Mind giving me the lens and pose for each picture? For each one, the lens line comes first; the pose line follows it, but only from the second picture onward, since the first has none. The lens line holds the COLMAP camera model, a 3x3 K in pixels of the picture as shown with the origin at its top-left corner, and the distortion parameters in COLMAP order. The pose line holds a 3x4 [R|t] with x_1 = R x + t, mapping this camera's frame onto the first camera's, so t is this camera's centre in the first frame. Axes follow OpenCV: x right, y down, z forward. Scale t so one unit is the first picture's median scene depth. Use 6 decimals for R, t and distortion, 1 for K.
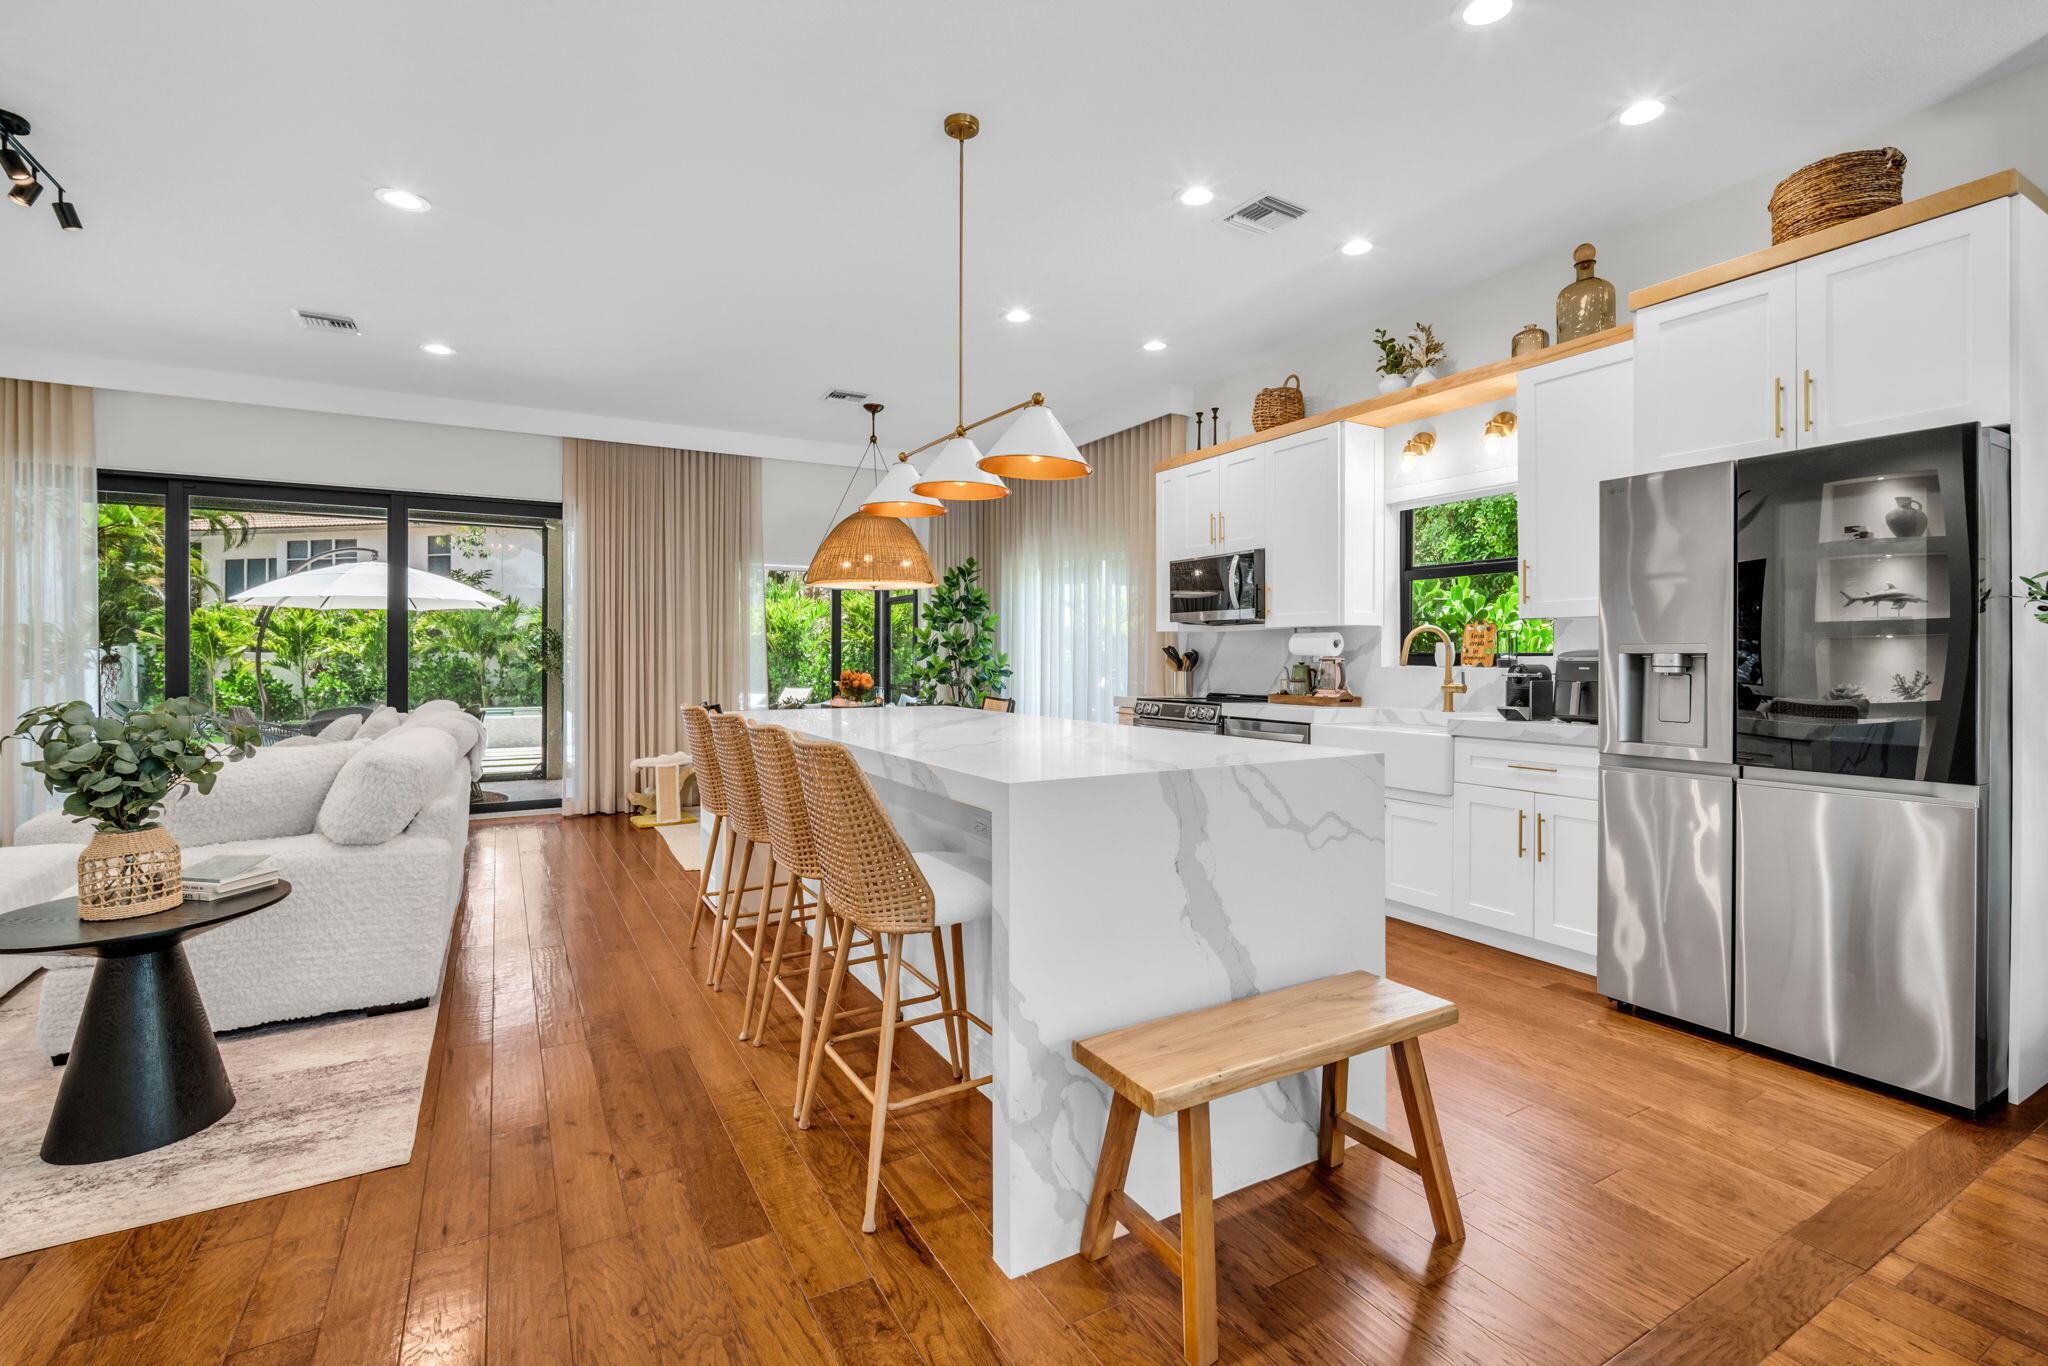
lens RADIAL K [[900.6, 0, 1013.4], [0, 900.6, 656.1], [0, 0, 1]] dist [-0.007240, 0.002360]
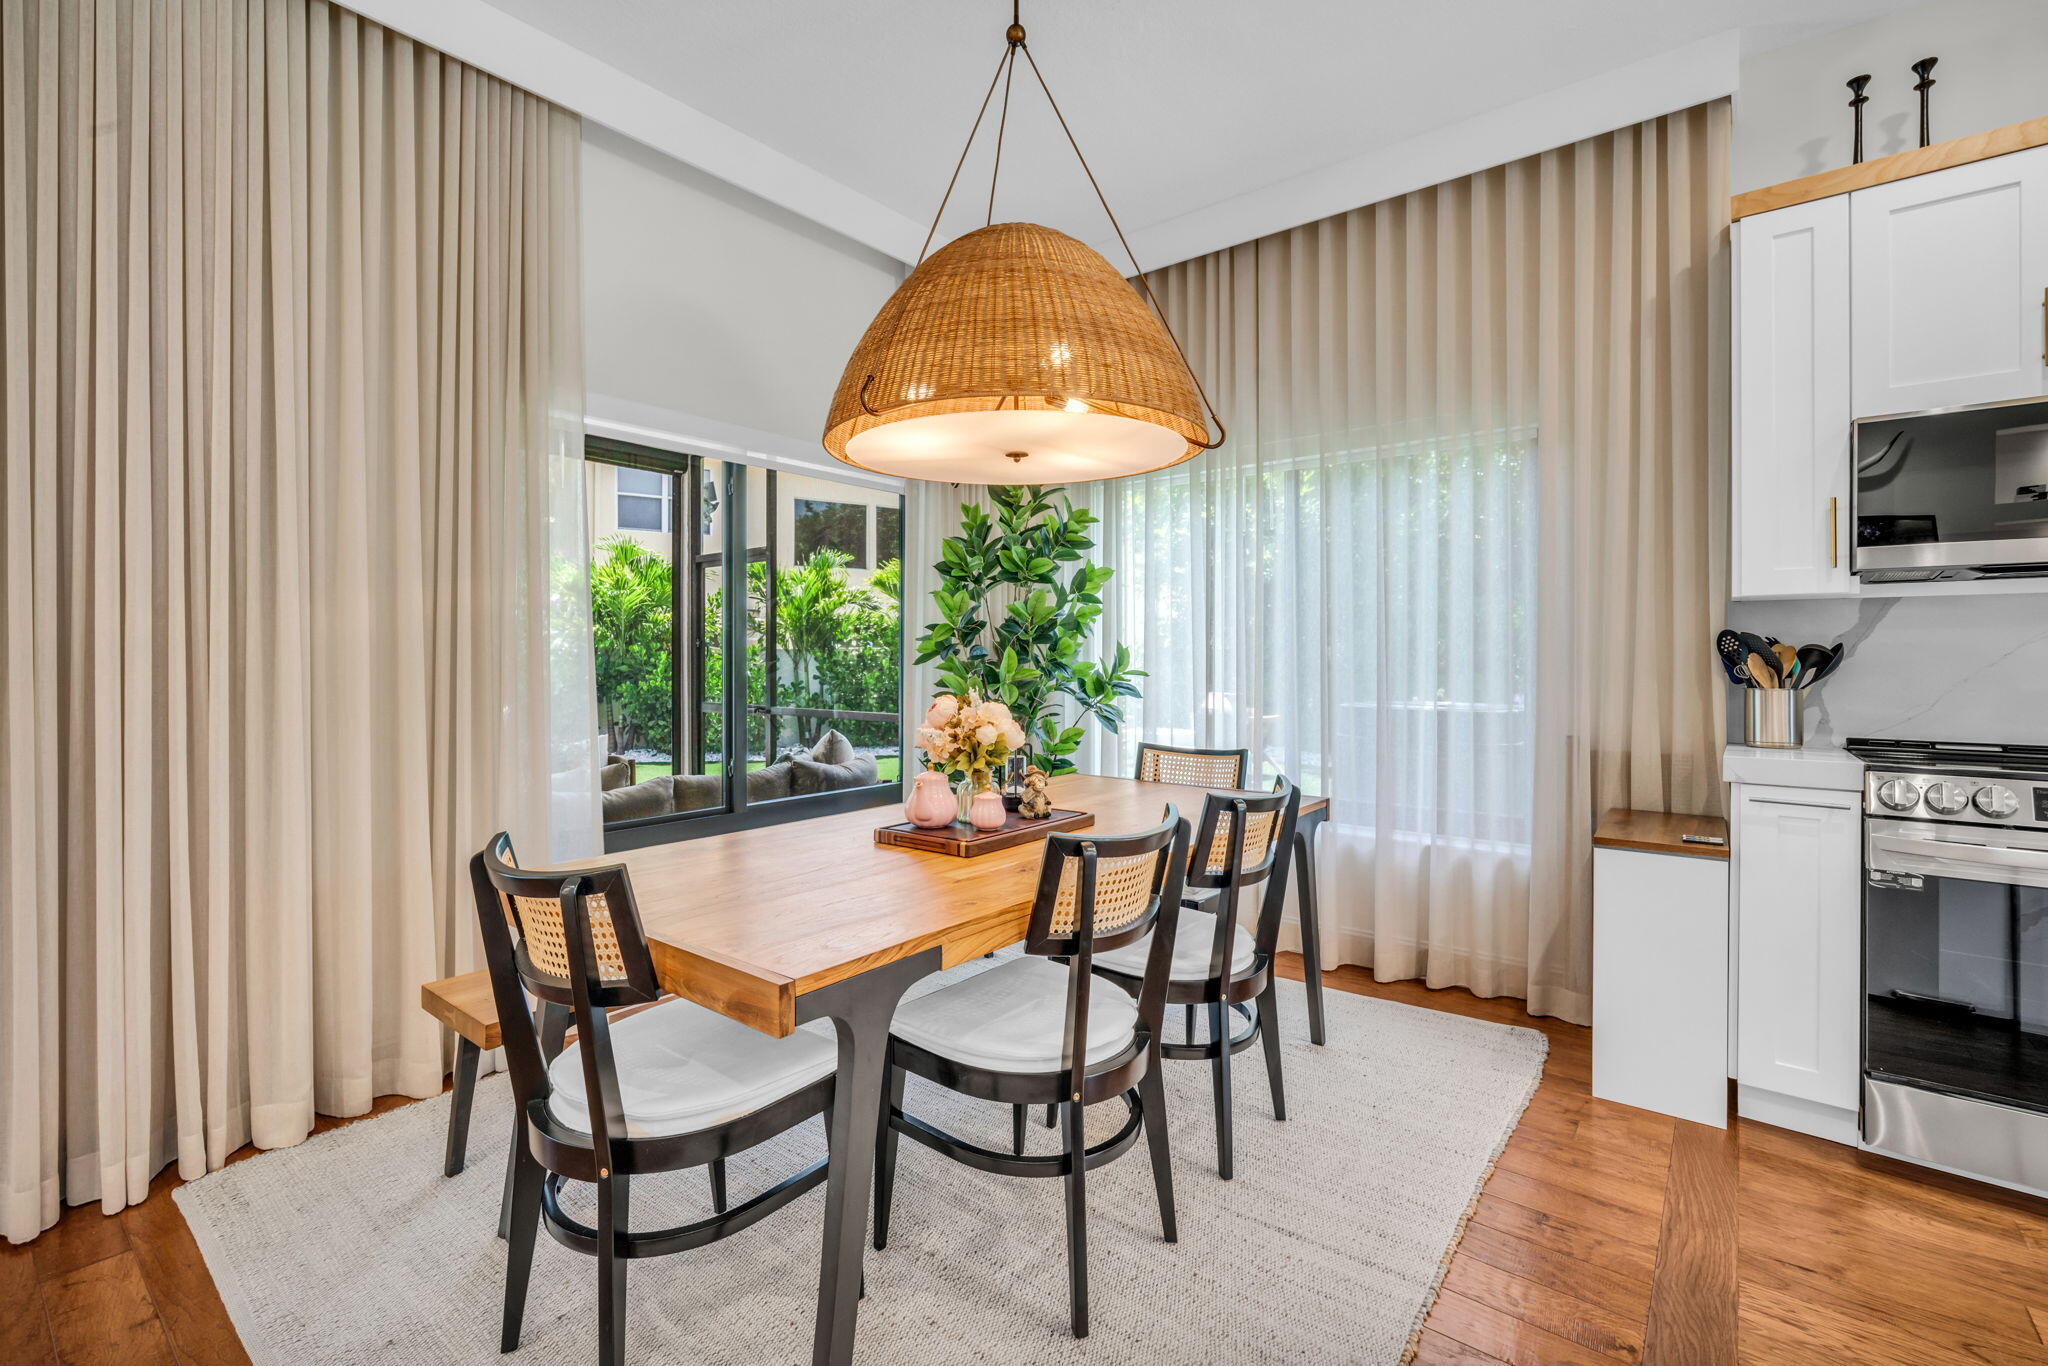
lens RADIAL K [[900.6, 0, 1013.4], [0, 900.6, 656.1], [0, 0, 1]] dist [-0.007240, 0.002360]
pose [[0.932456, -0.001405, 0.361280, -0.382545], [0.000196, 0.999994, 0.003383, -0.000350], [-0.361282, -0.003084, 0.932451, 0.904330]]
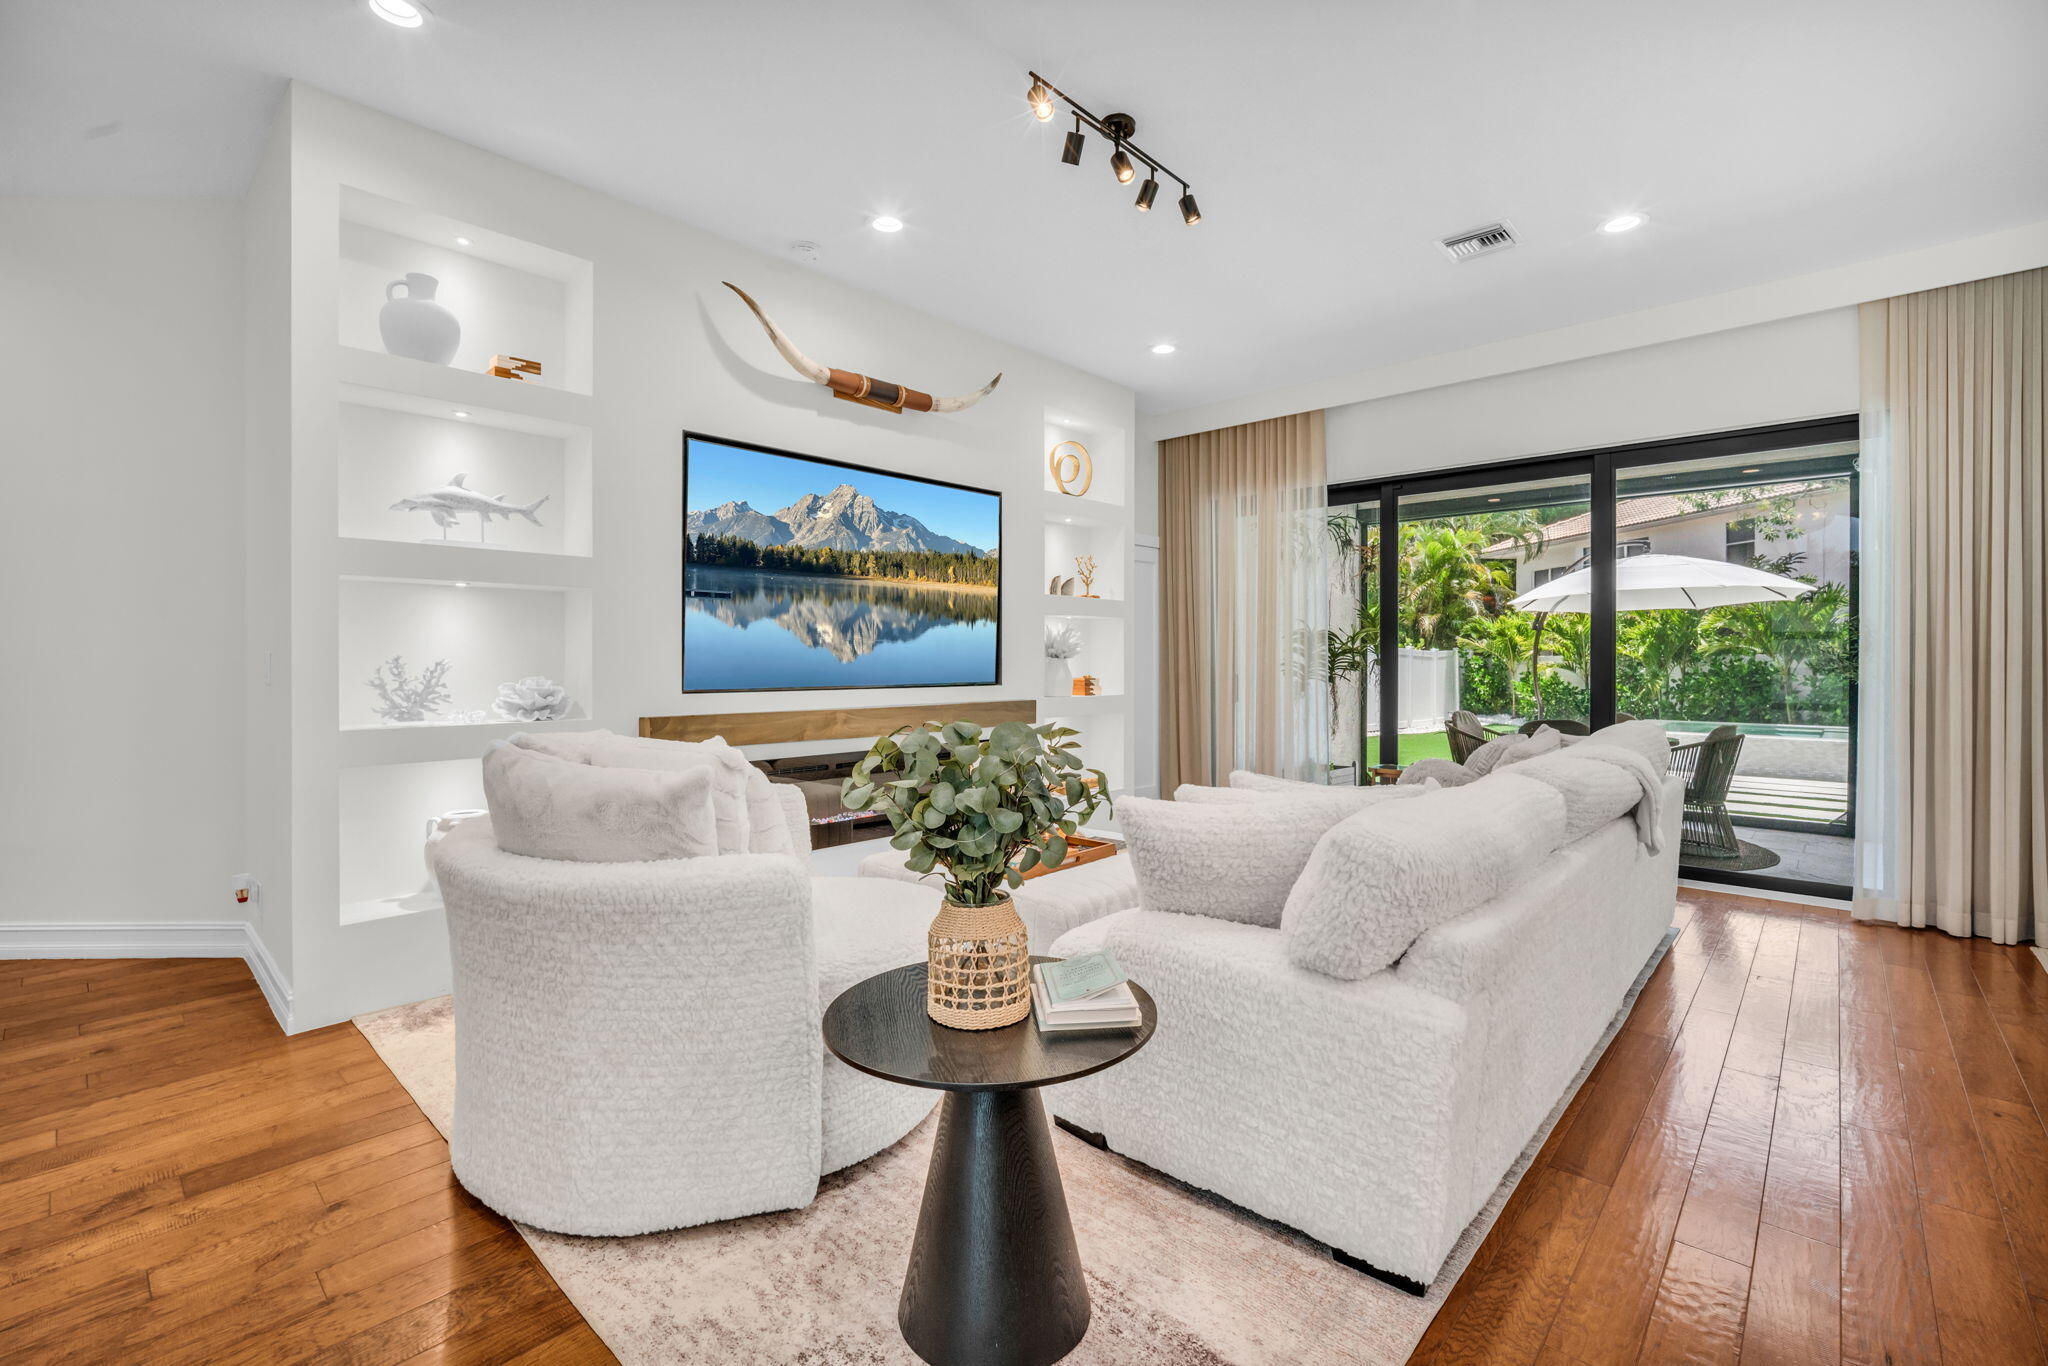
lens RADIAL K [[895.8, 0, 1014.3], [0, 895.8, 666.2], [0, 0, 1]] dist [-0.007981, 0.000873]
pose [[0.299075, 0.006330, -0.954209, -0.118969], [0.001602, 0.999973, 0.007135, -0.000920], [0.954228, -0.003662, 0.299057, 0.343590]]
